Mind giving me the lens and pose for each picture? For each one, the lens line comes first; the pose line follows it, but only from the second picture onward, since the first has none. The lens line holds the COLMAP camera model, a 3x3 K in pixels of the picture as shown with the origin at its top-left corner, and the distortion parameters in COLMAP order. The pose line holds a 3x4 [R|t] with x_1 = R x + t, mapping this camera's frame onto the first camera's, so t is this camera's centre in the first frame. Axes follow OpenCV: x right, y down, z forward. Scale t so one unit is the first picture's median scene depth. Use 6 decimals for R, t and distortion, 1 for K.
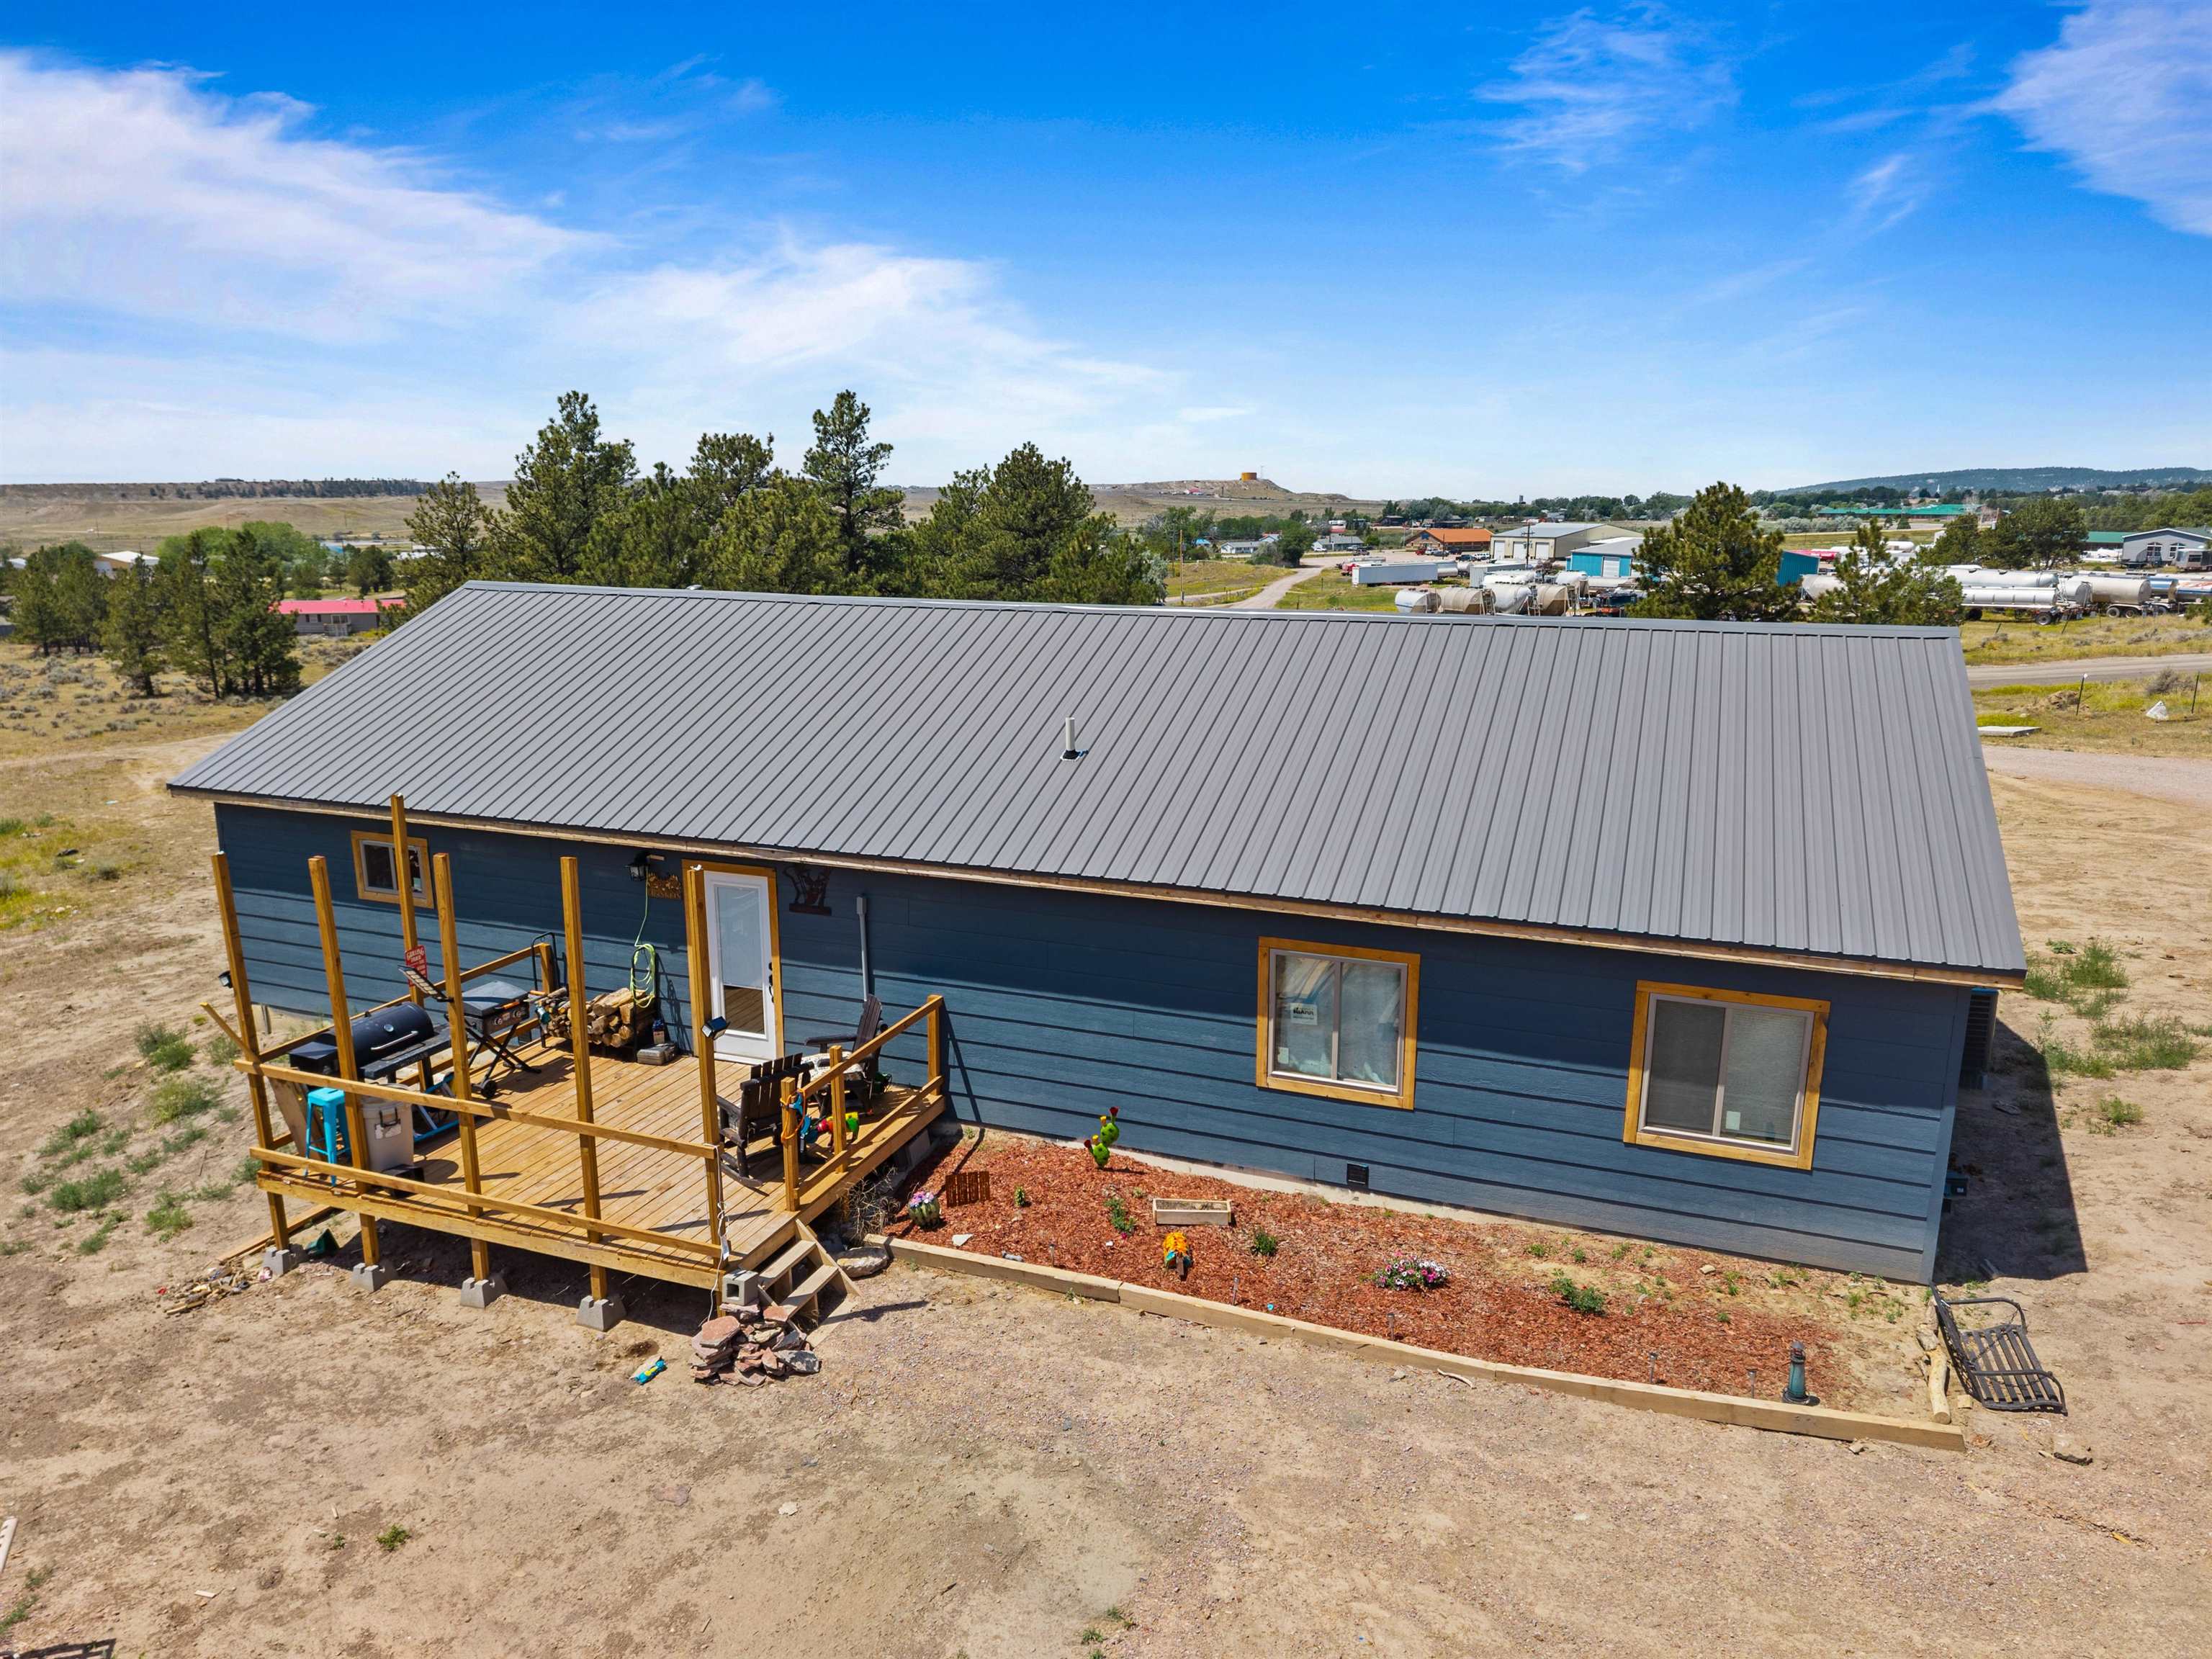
lens RADIAL K [[1485.4, 0, 1106.0], [0, 1485.4, 829.5], [0, 0, 1]] dist [0.043064, -0.051735]
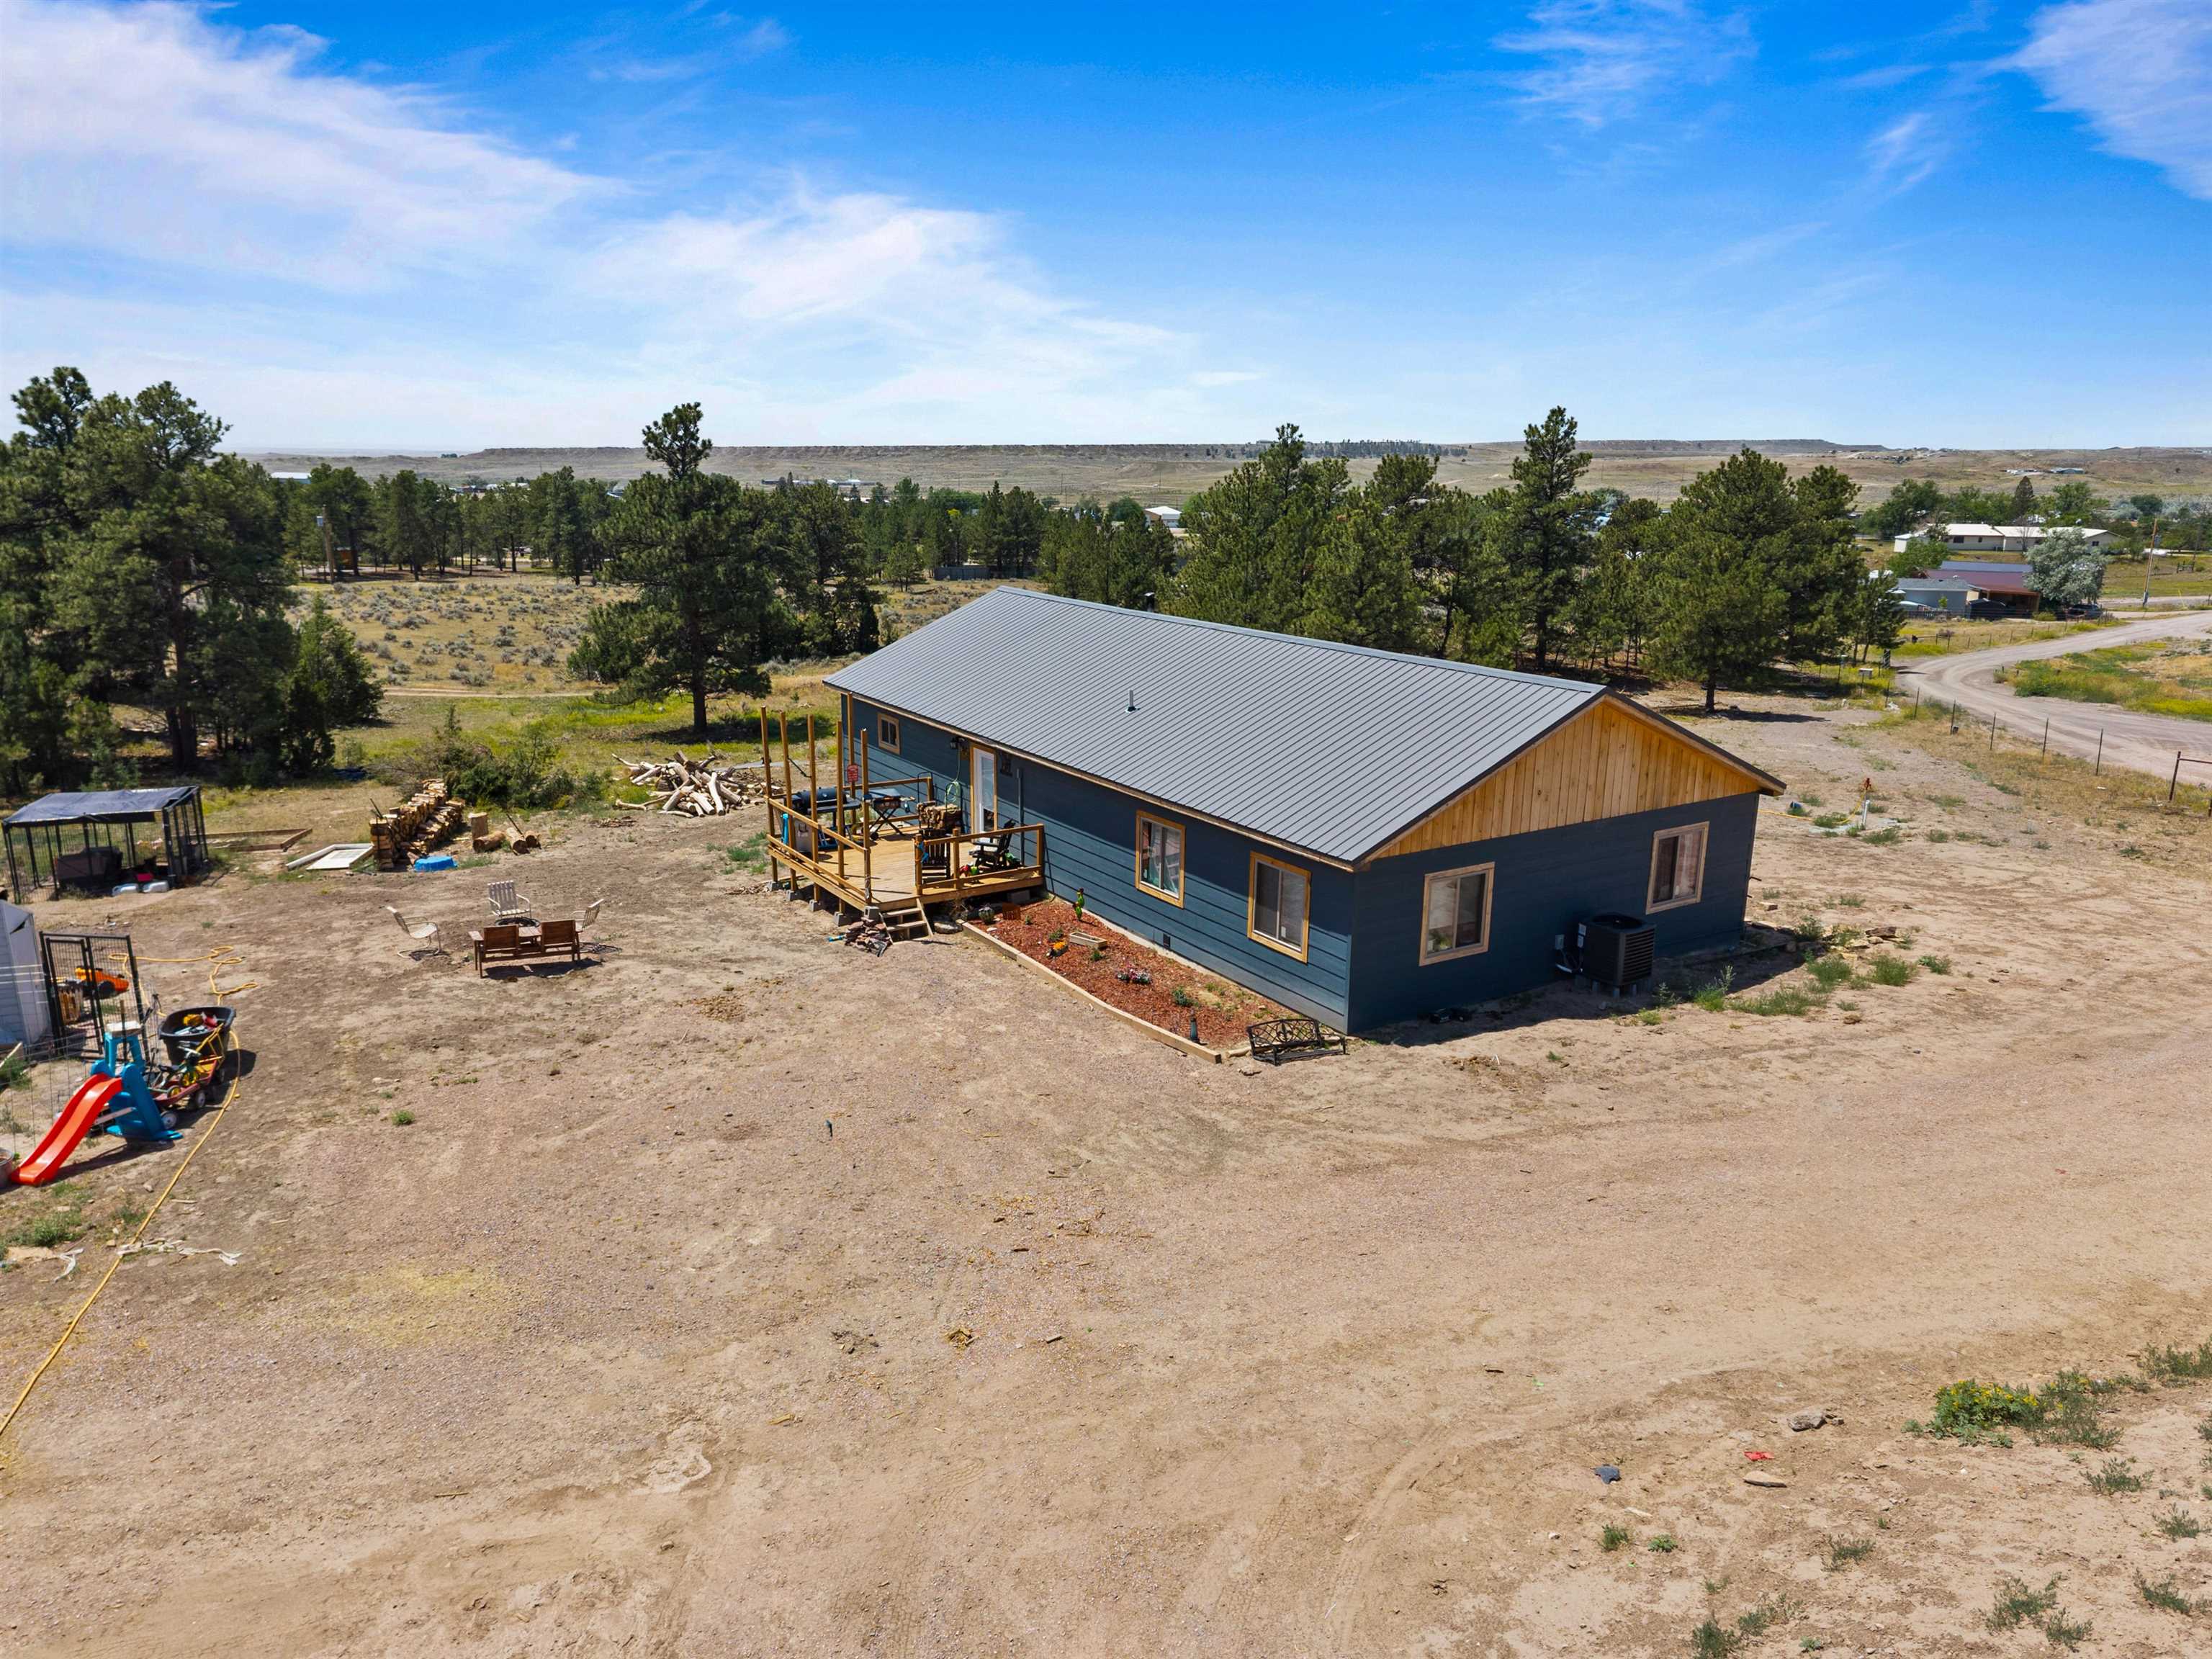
lens RADIAL K [[1485.4, 0, 1106.0], [0, 1485.4, 829.5], [0, 0, 1]] dist [0.043064, -0.051735]
pose [[0.810294, 0.150585, -0.566346, 1.202251], [-0.136076, 0.988355, 0.068104, -0.029005], [0.570006, 0.021882, 0.821349, -0.632453]]
